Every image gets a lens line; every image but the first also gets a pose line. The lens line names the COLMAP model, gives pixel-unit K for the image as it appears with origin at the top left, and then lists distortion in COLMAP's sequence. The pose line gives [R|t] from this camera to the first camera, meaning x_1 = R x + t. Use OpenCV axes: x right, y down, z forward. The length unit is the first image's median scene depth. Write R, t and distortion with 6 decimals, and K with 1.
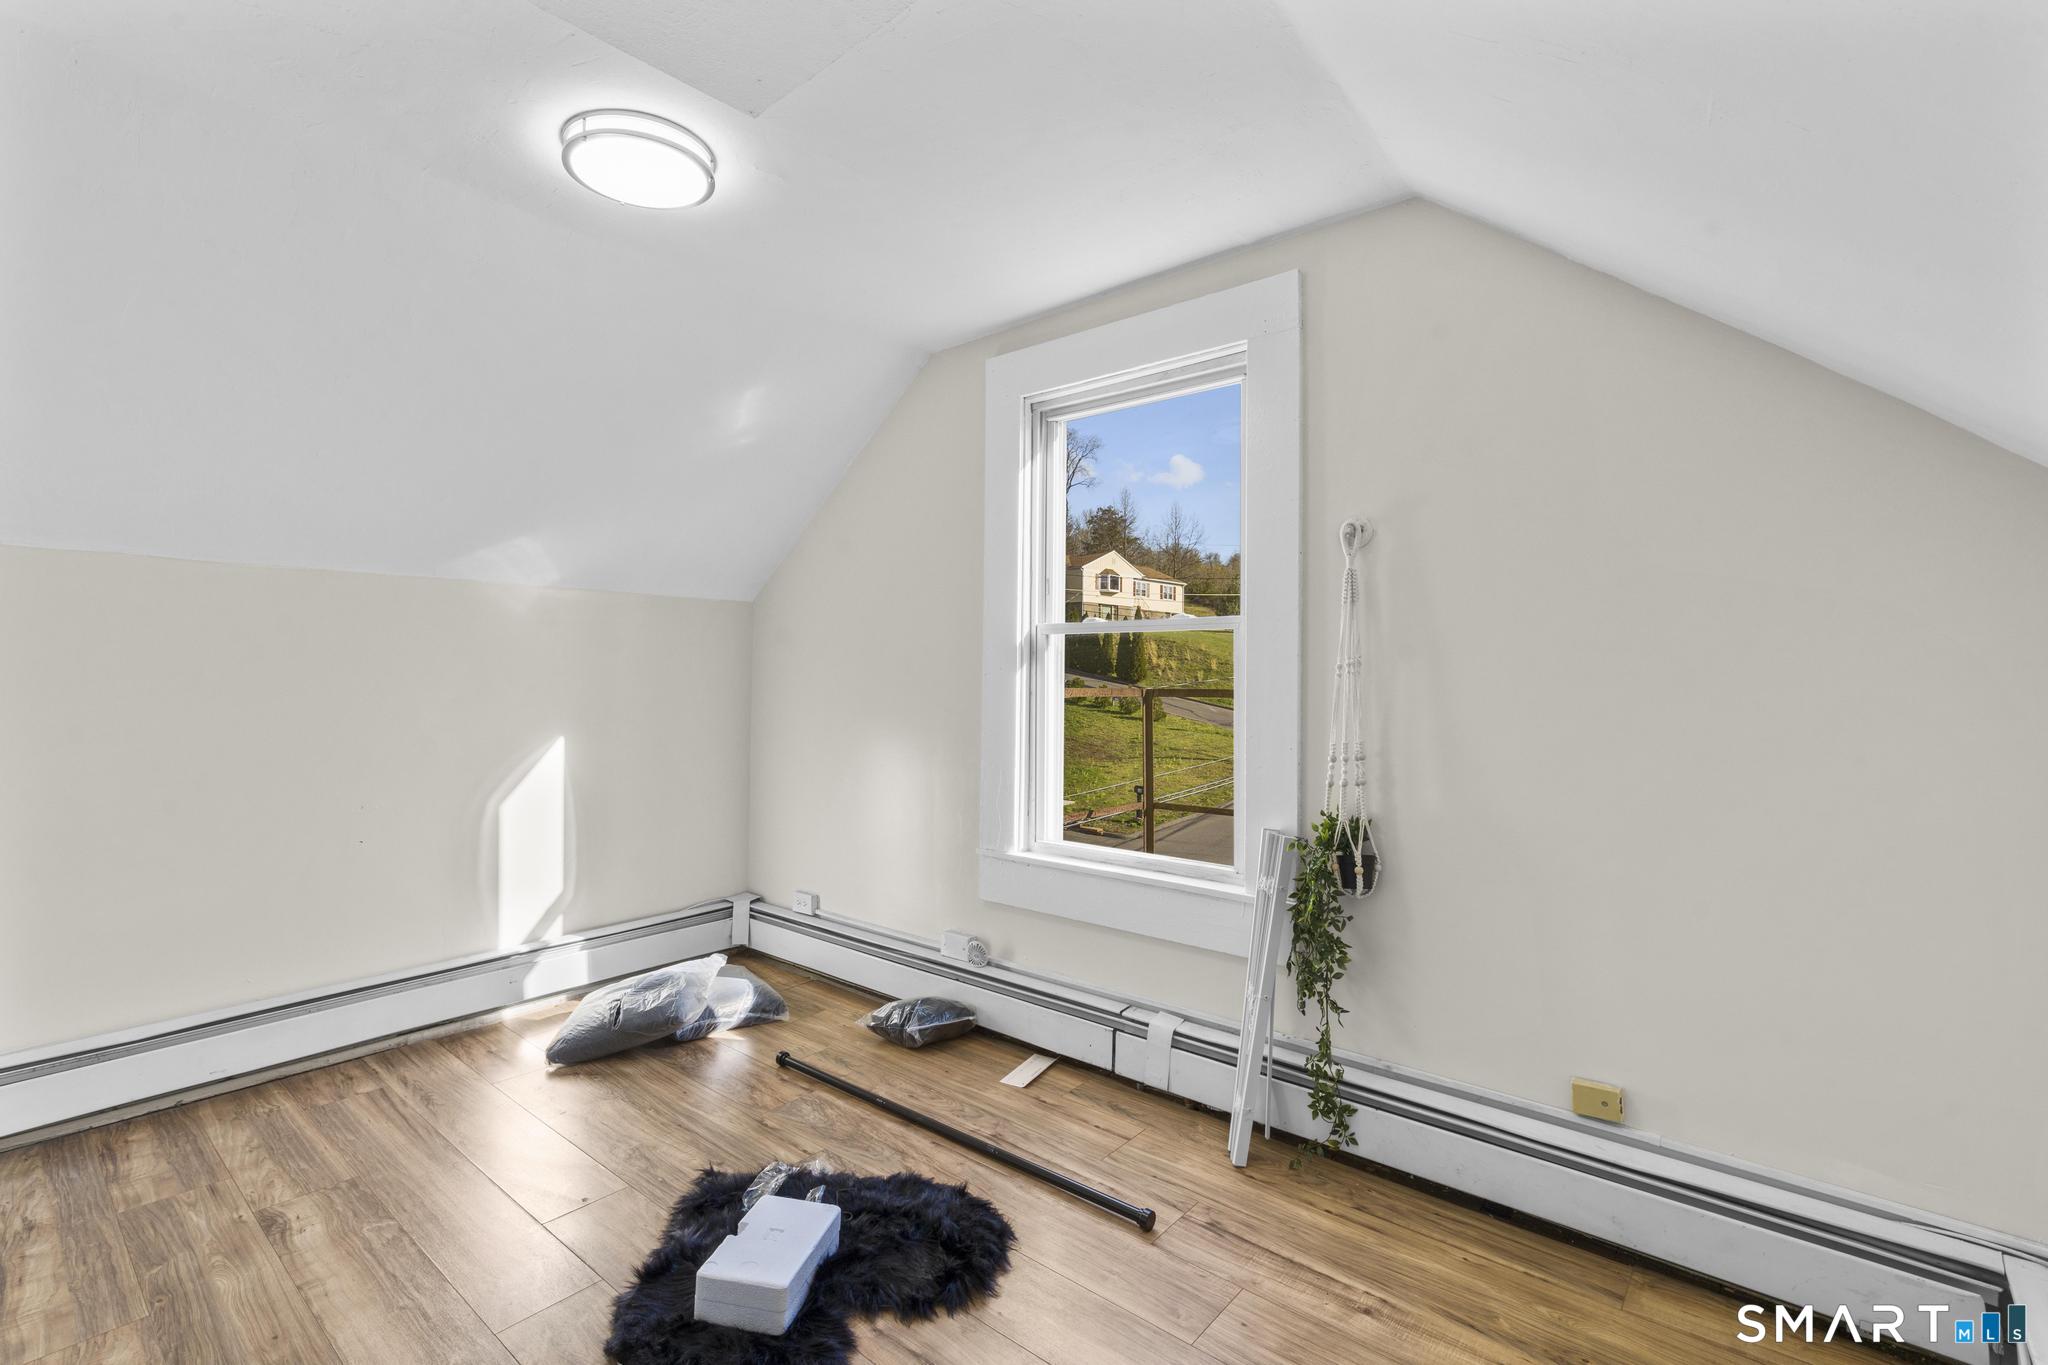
lens RADIAL K [[937.5, 0, 1016.5], [0, 937.5, 680.7], [0, 0, 1]] dist [-0.001856, 0.000518]
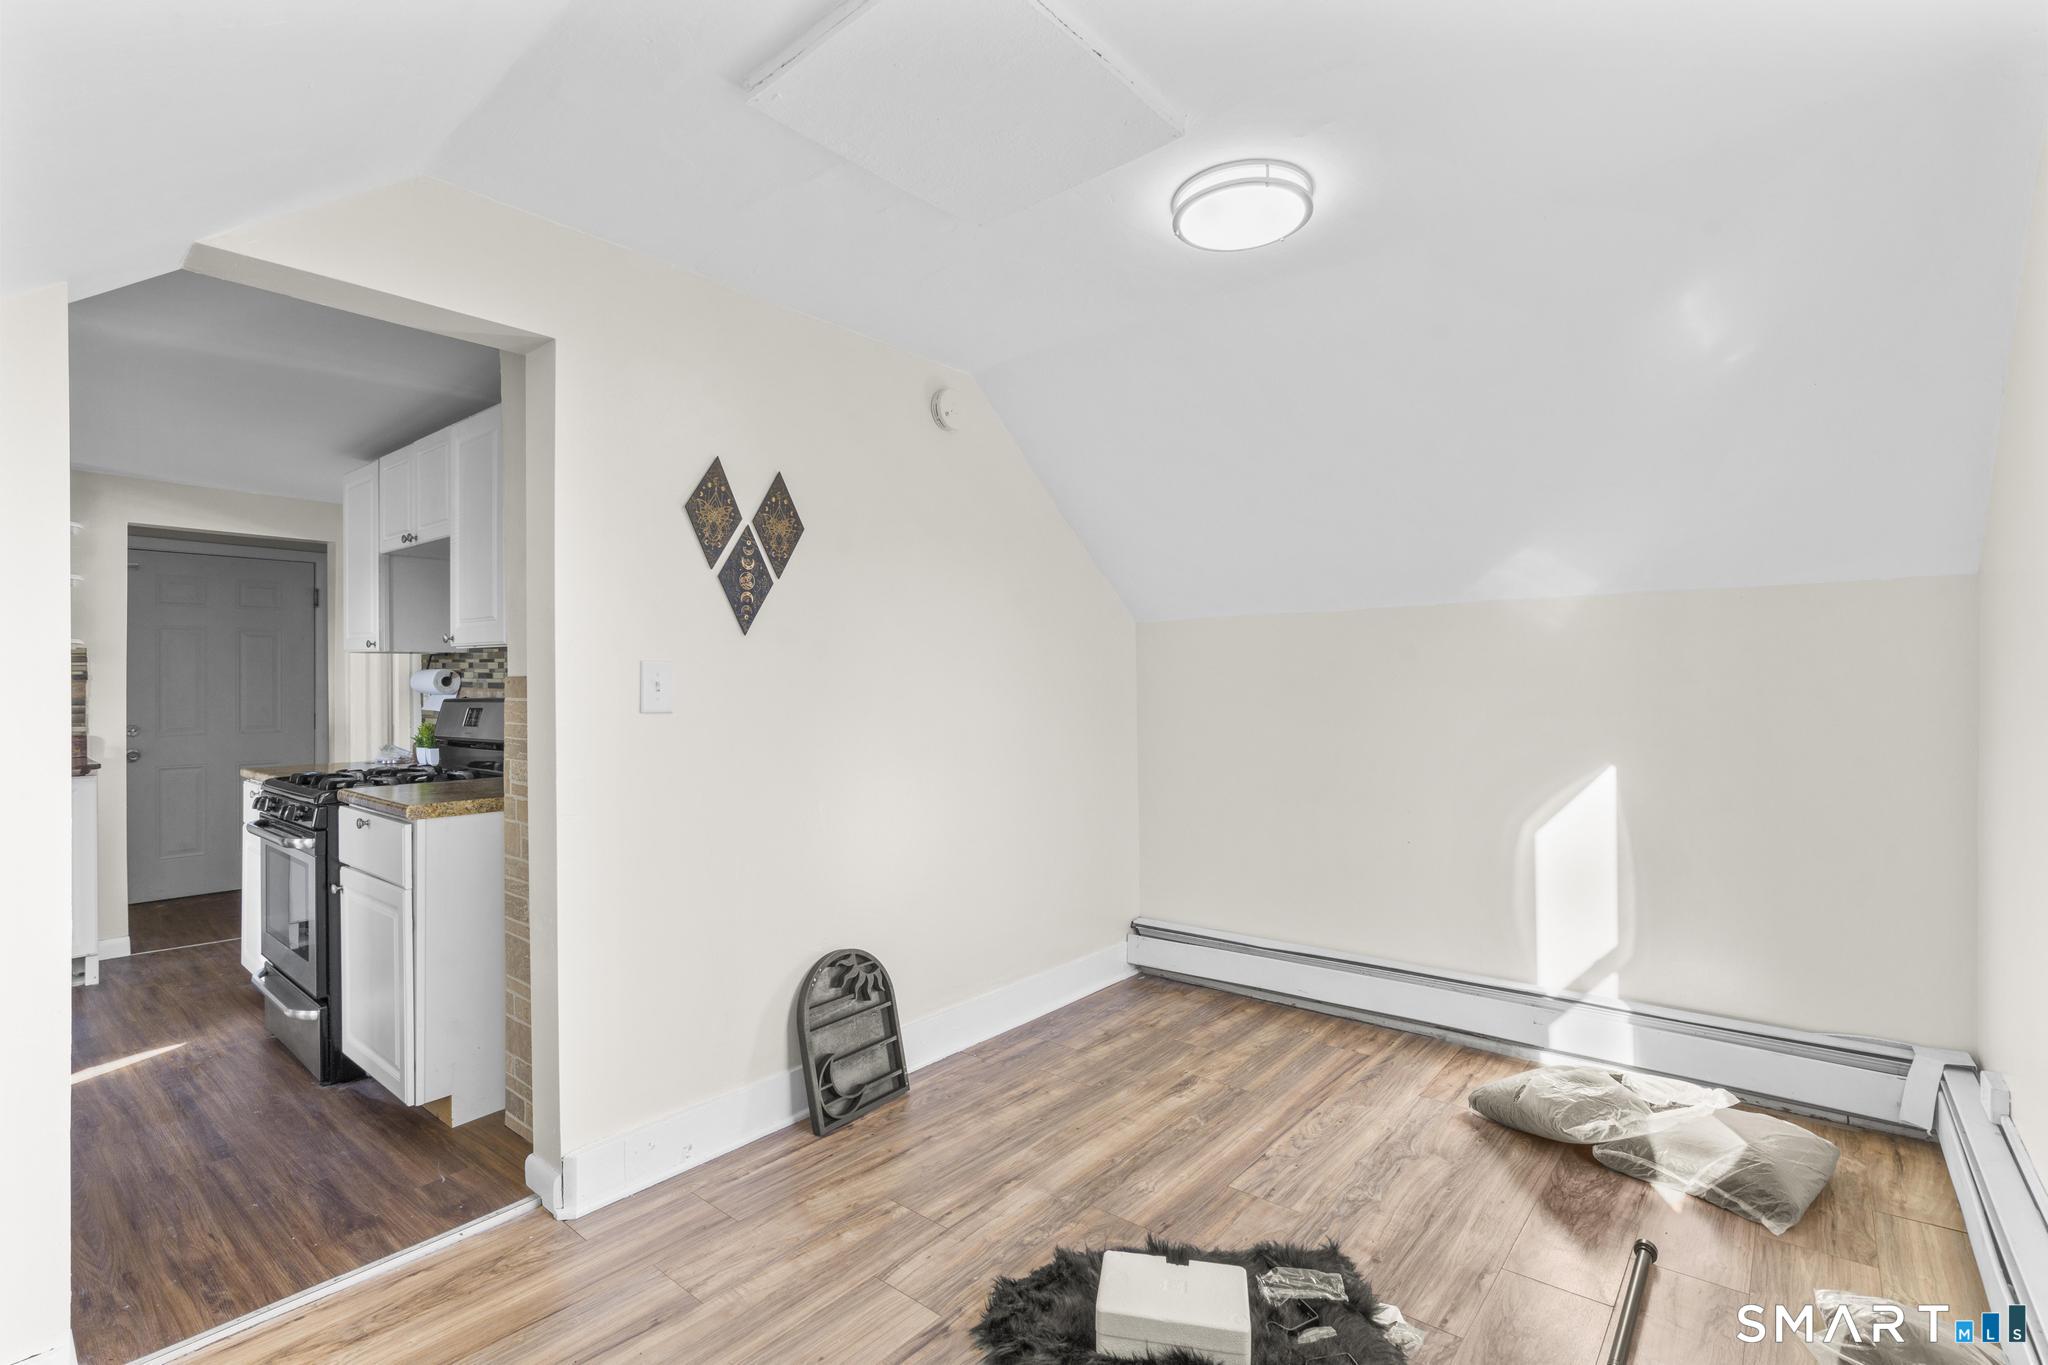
lens RADIAL K [[937.5, 0, 1016.5], [0, 937.5, 680.7], [0, 0, 1]] dist [-0.001856, 0.000518]
pose [[0.013982, -0.010840, -0.999843, 0.460786], [-0.005759, 0.999924, -0.010922, -0.009539], [0.999886, 0.005911, 0.013918, 0.536983]]
